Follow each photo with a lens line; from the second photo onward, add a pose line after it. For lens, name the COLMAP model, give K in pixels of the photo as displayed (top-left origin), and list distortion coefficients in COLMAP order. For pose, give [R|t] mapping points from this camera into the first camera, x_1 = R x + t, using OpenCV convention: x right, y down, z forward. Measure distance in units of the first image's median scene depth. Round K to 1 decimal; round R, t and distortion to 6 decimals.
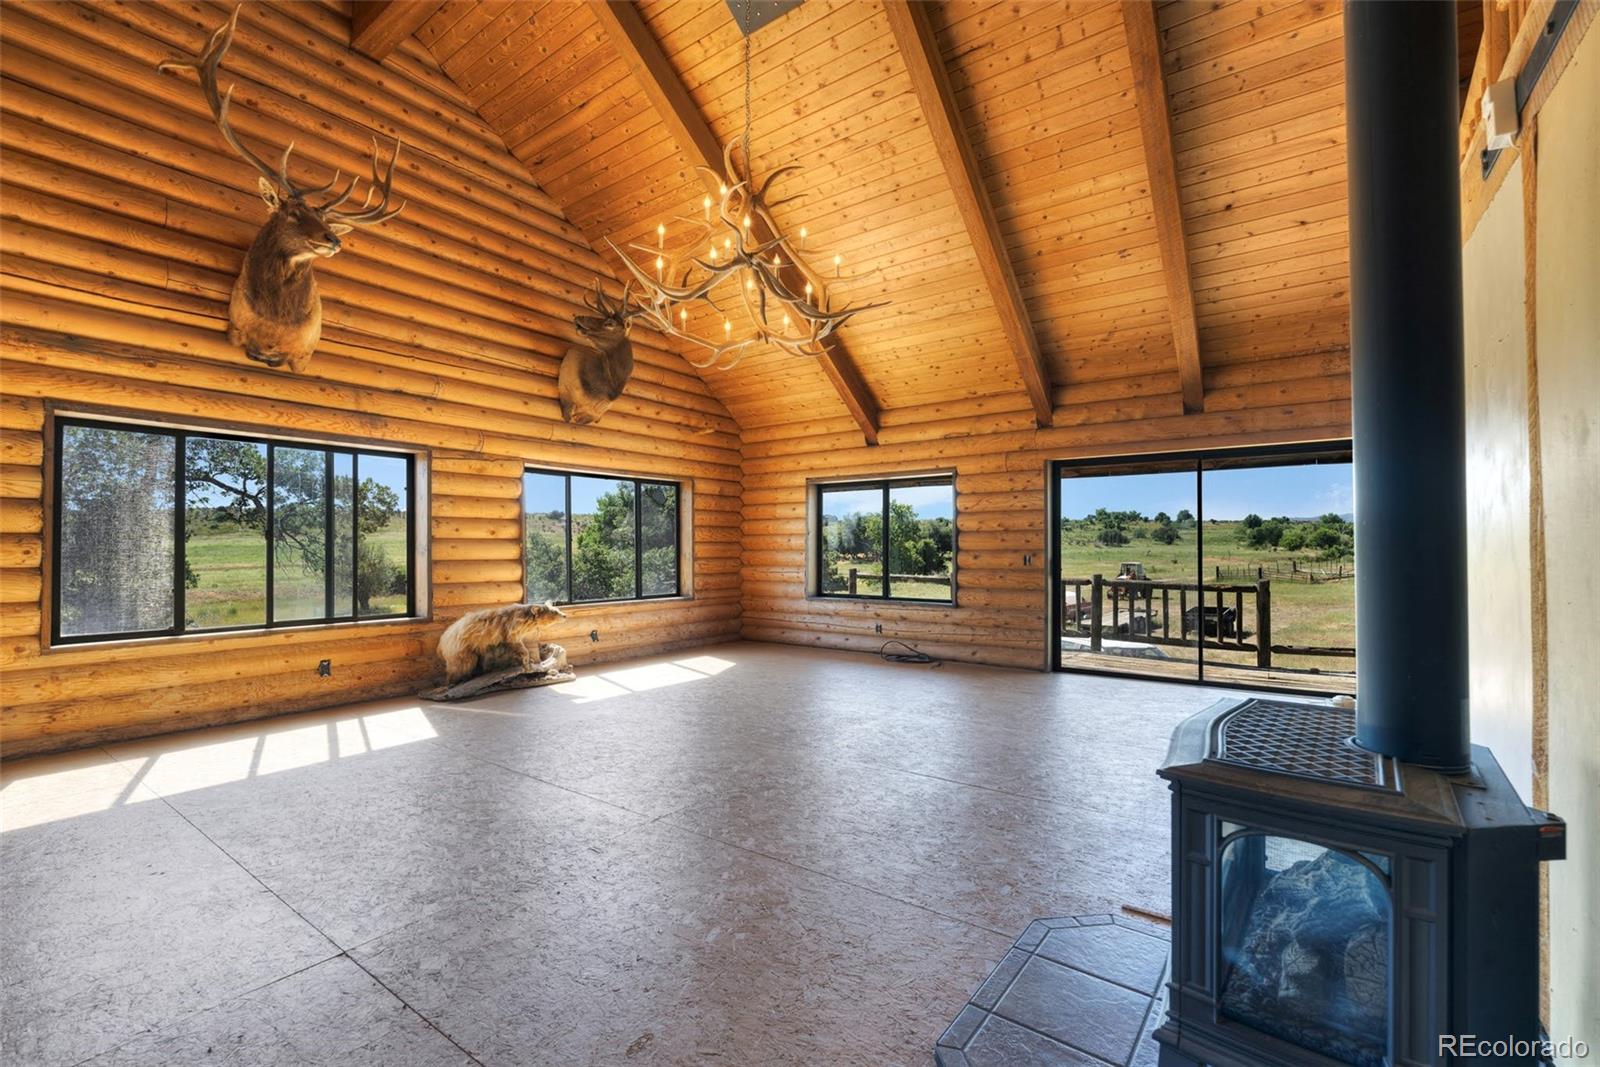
lens RADIAL K [[703.1, 0, 808.9], [0, 703.1, 538.7], [0, 0, 1]] dist [-0.004870, -0.001703]
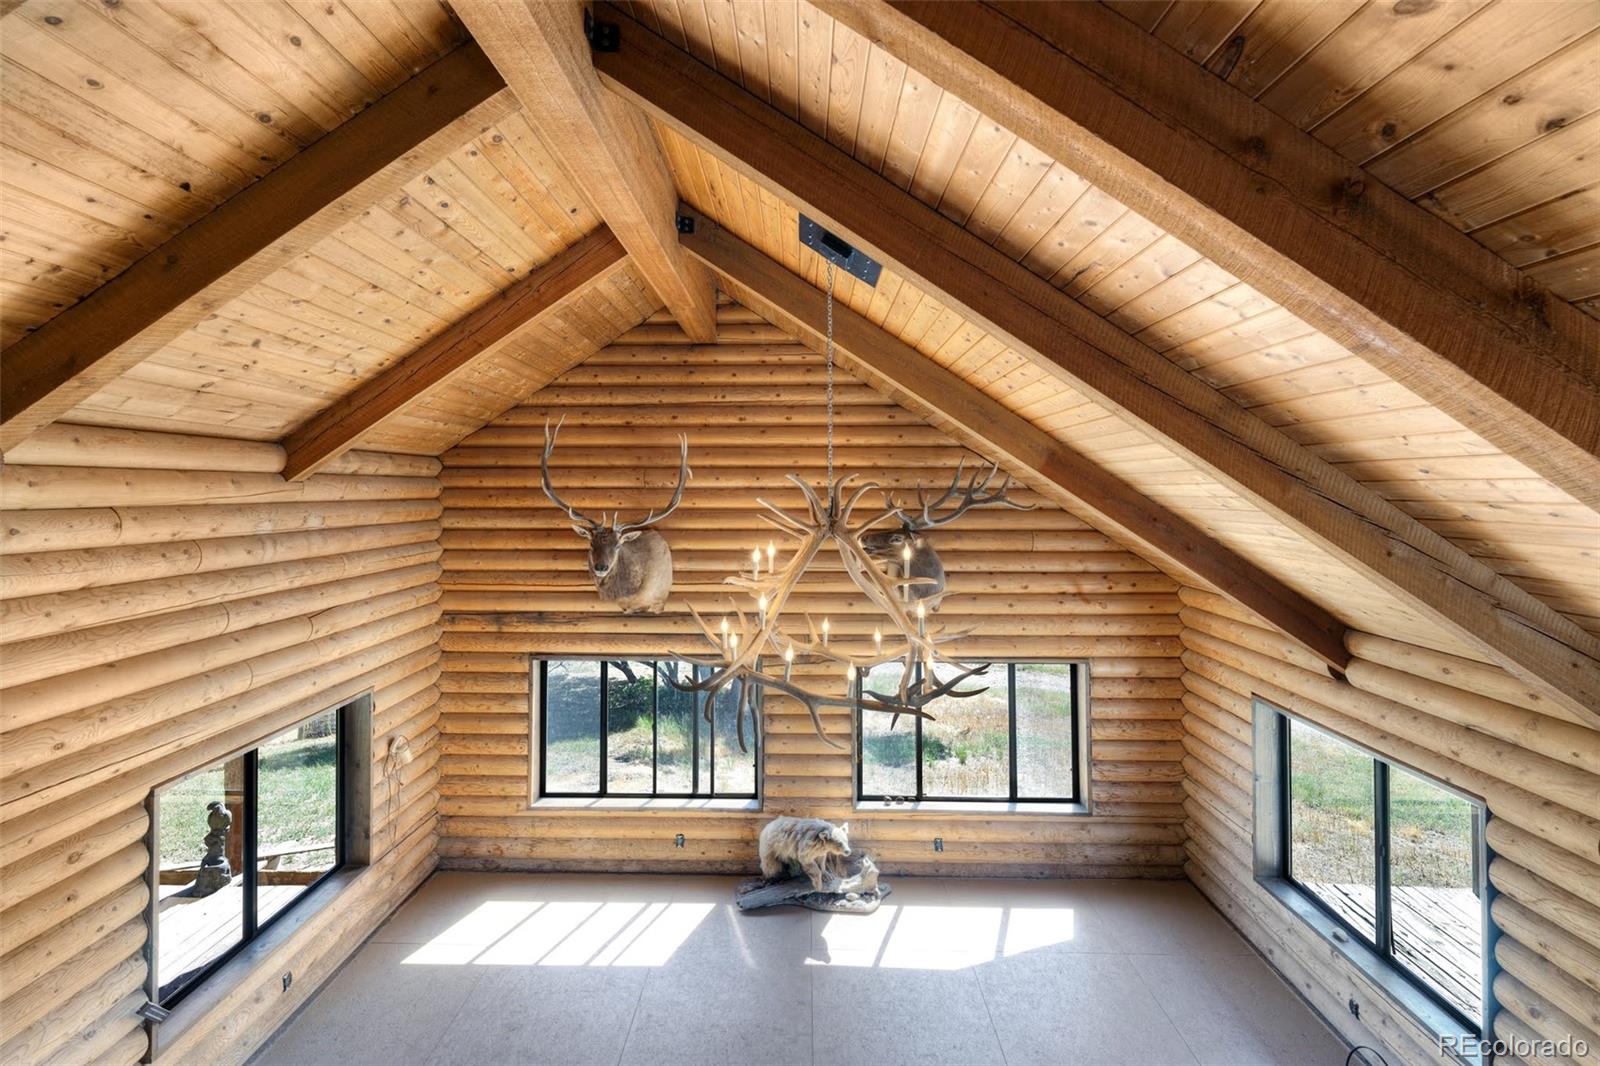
lens RADIAL K [[703.1, 0, 780.6], [0, 703.1, 454.7], [0, 0, 1]] dist [-0.004870, -0.001703]
pose [[0.544879, -0.030900, -0.837945, 0.364561], [0.015675, 0.999522, -0.026665, -0.347314], [0.838368, 0.001394, 0.545103, 0.328057]]
